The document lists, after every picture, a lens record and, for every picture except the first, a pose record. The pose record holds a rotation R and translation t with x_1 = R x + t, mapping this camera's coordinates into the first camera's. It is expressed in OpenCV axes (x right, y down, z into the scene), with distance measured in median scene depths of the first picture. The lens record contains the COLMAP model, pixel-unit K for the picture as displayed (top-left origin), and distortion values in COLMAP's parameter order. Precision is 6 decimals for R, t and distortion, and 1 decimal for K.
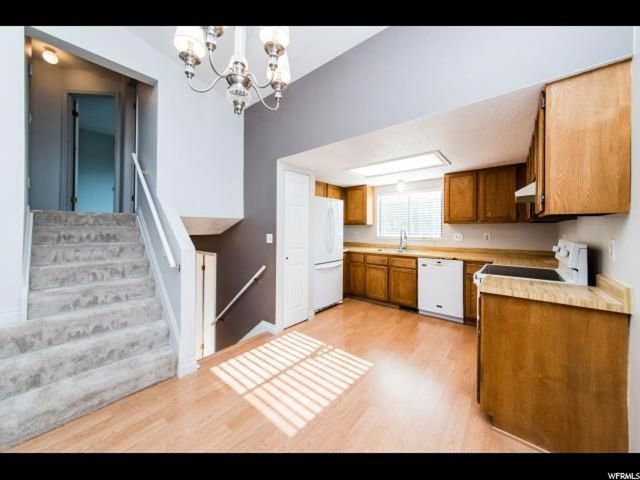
lens RADIAL K [[217.5, 0, 323.7], [0, 217.5, 229.9], [0, 0, 1]] dist [0.000311, -0.000042]
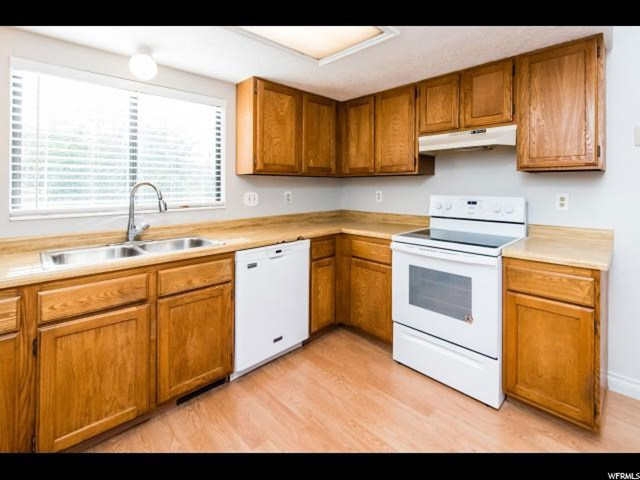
lens RADIAL K [[299.9, 0, 340.6], [0, 299.9, 186.9], [0, 0, 1]] dist [-0.001921, -0.000746]
pose [[0.060985, -0.004319, 0.998129, -0.134759], [0.004984, 0.999979, 0.004022, -0.000999], [-0.998126, 0.004729, 0.061005, 0.746803]]
